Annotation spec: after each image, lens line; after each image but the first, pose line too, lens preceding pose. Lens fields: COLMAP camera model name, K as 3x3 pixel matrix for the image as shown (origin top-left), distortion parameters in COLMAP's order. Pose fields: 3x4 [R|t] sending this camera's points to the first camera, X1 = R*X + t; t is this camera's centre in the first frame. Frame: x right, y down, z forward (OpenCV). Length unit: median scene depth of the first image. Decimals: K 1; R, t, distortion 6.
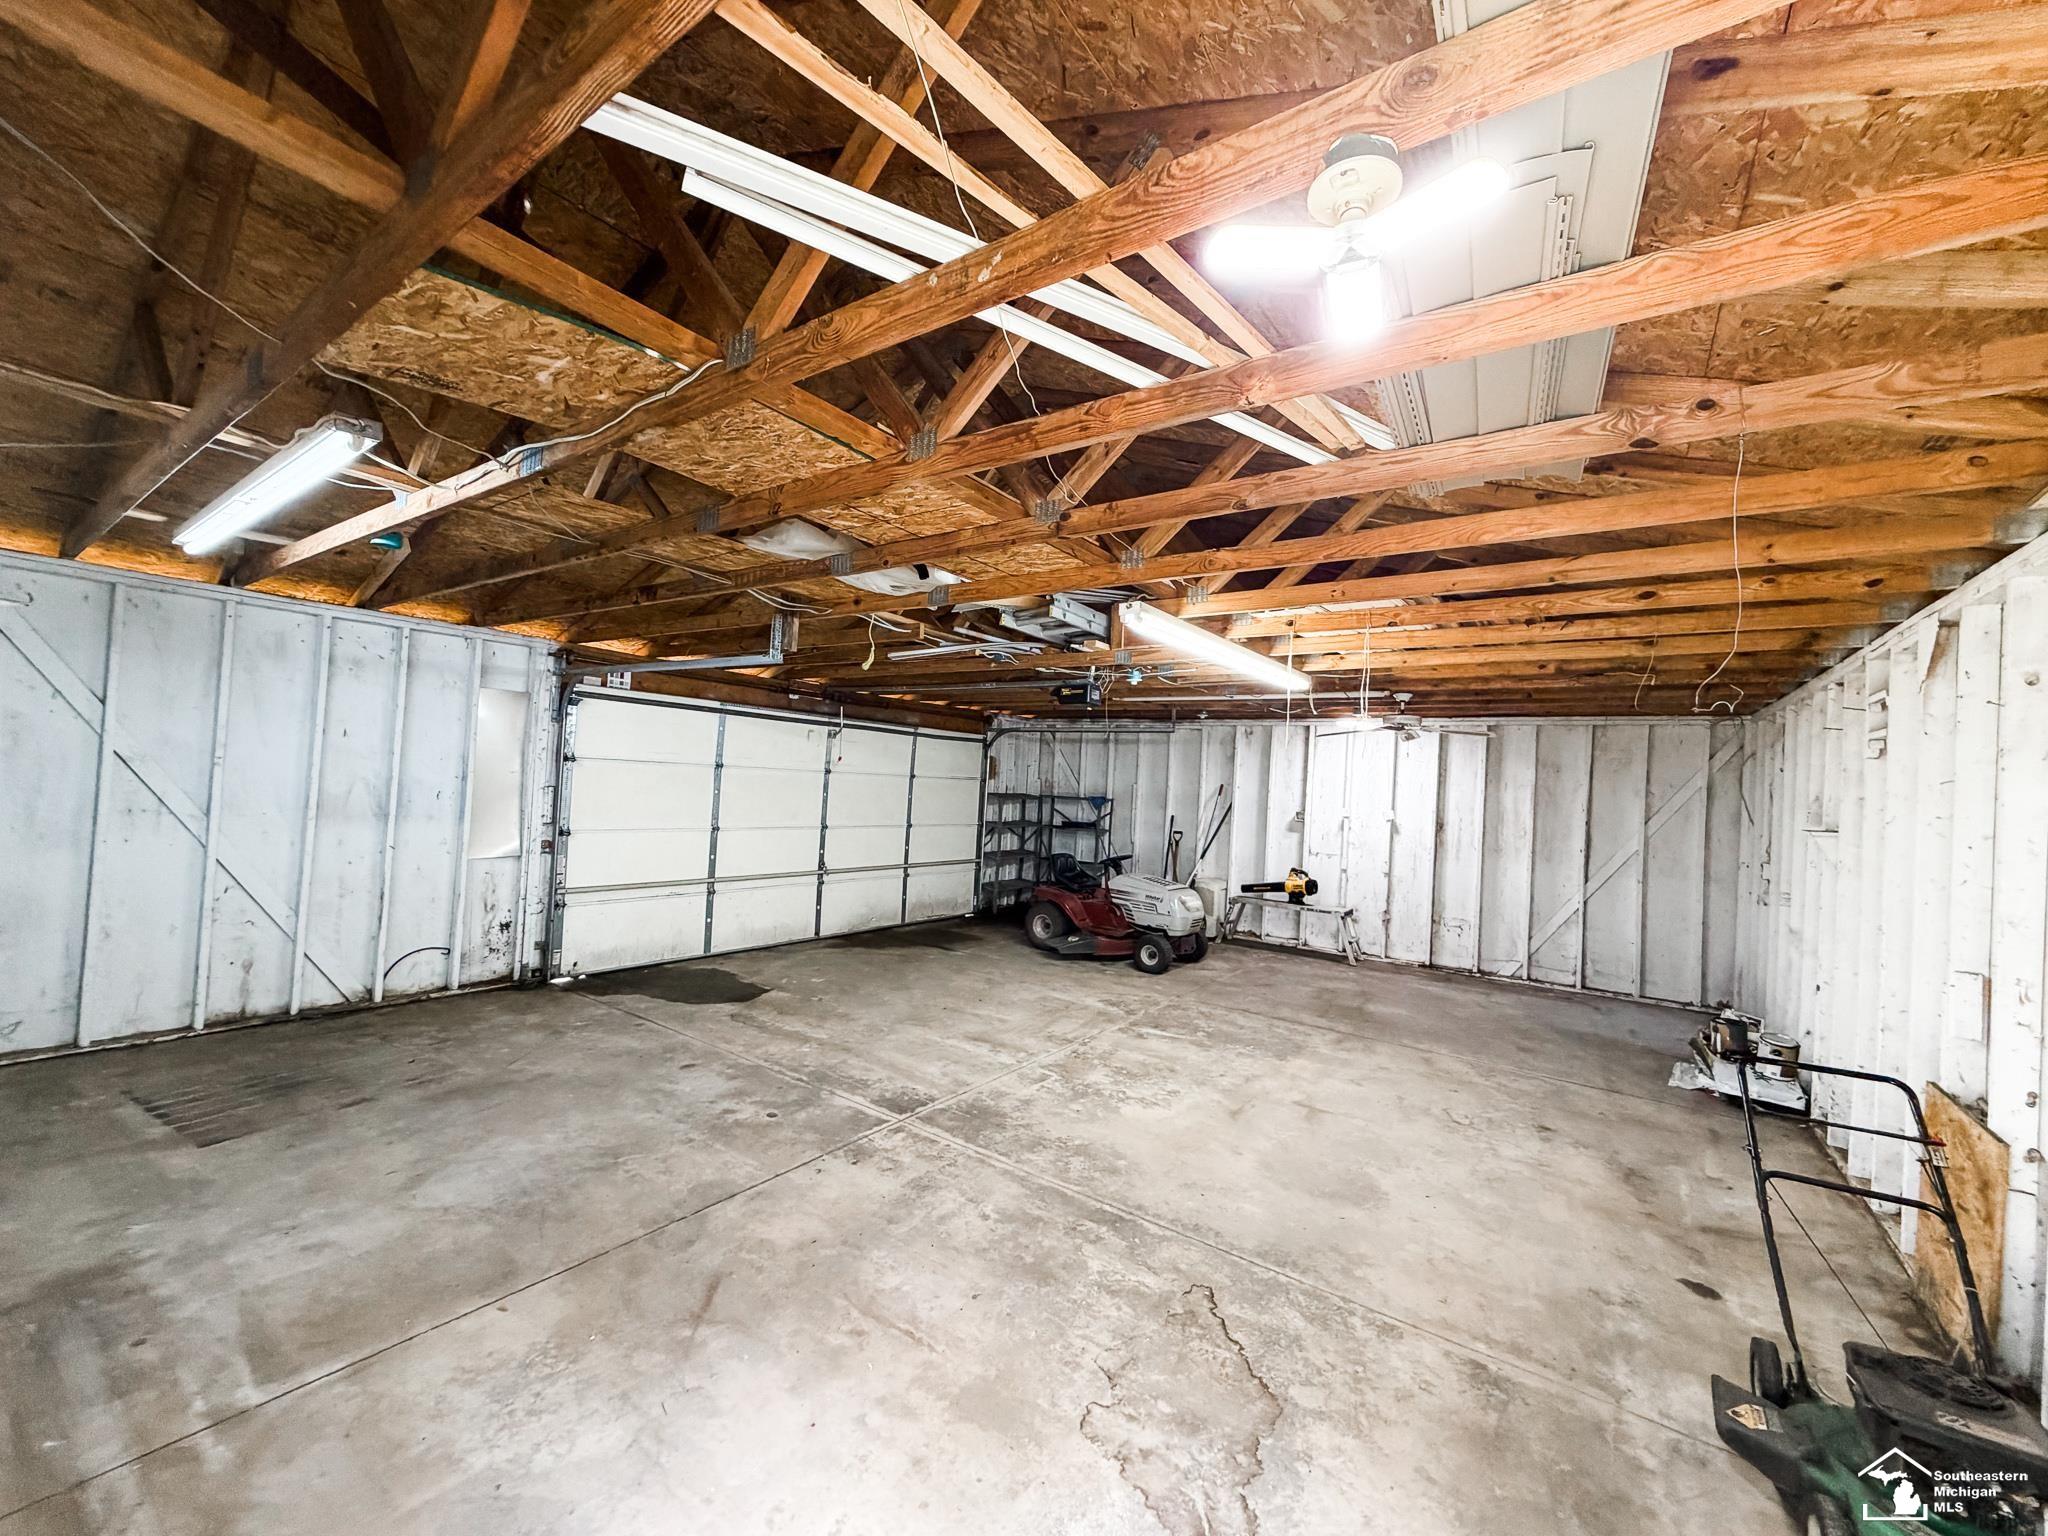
lens RADIAL K [[817.4, 0, 1017.3], [0, 817.4, 769.4], [0, 0, 1]] dist [0.001616, -0.000415]
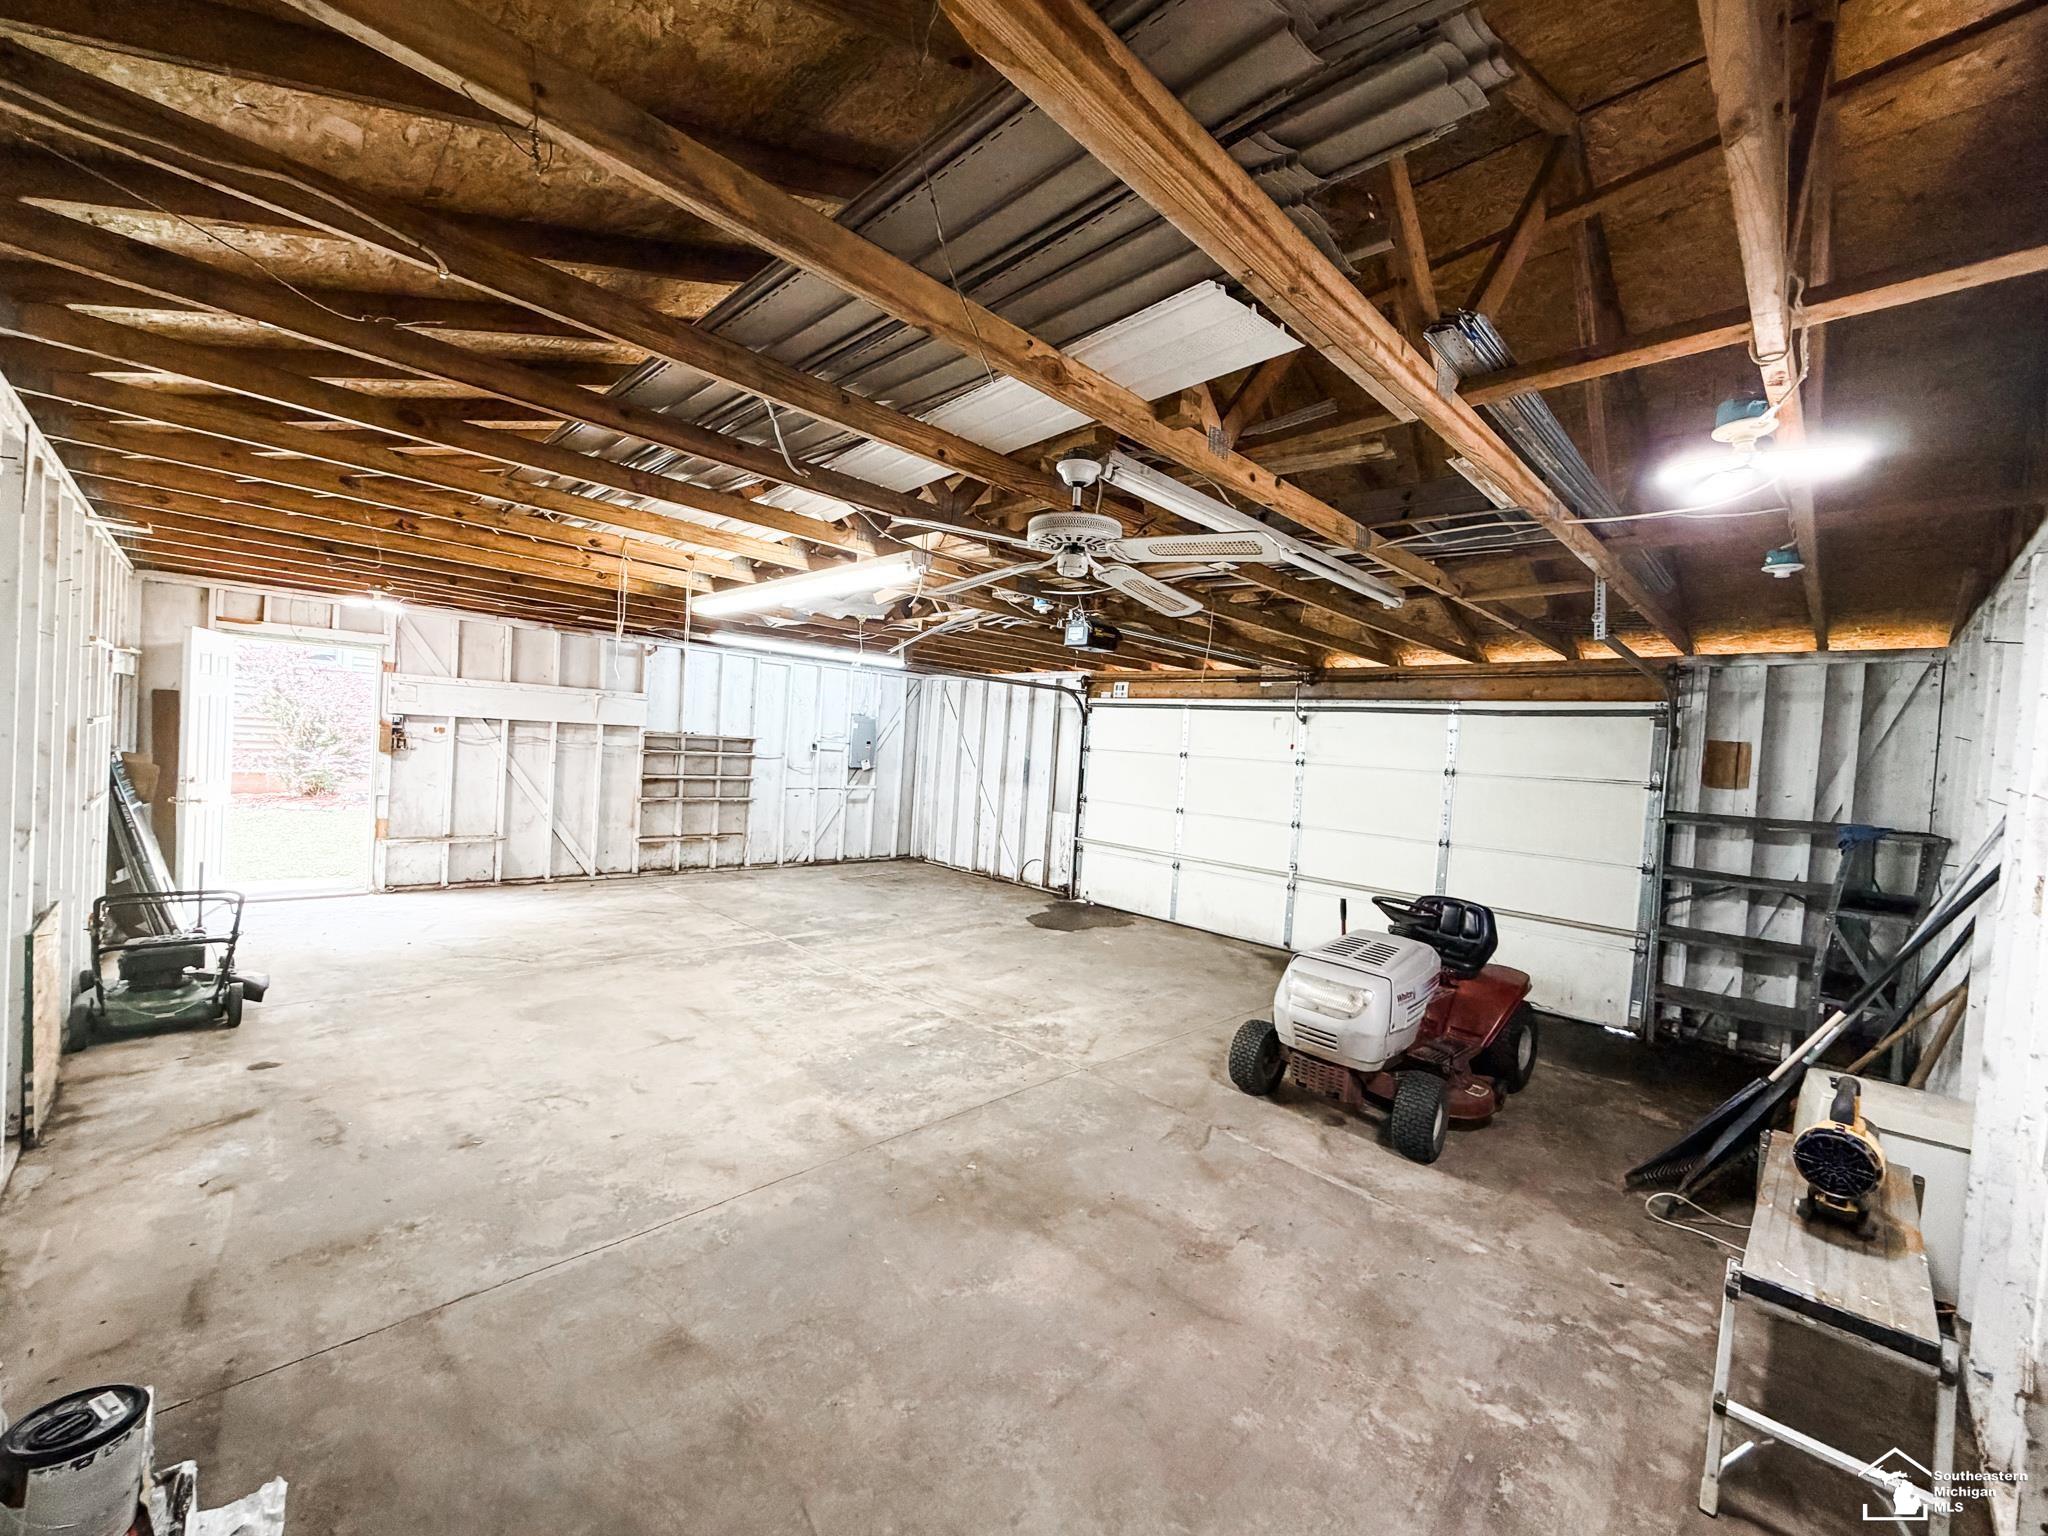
lens RADIAL K [[817.4, 0, 1017.3], [0, 817.4, 769.4], [0, 0, 1]] dist [0.001616, -0.000415]
pose [[-0.168533, -0.033891, -0.985113, 1.079847], [-0.058448, 0.997994, -0.024335, 0.077344], [0.983962, 0.053477, -0.170175, 1.327764]]
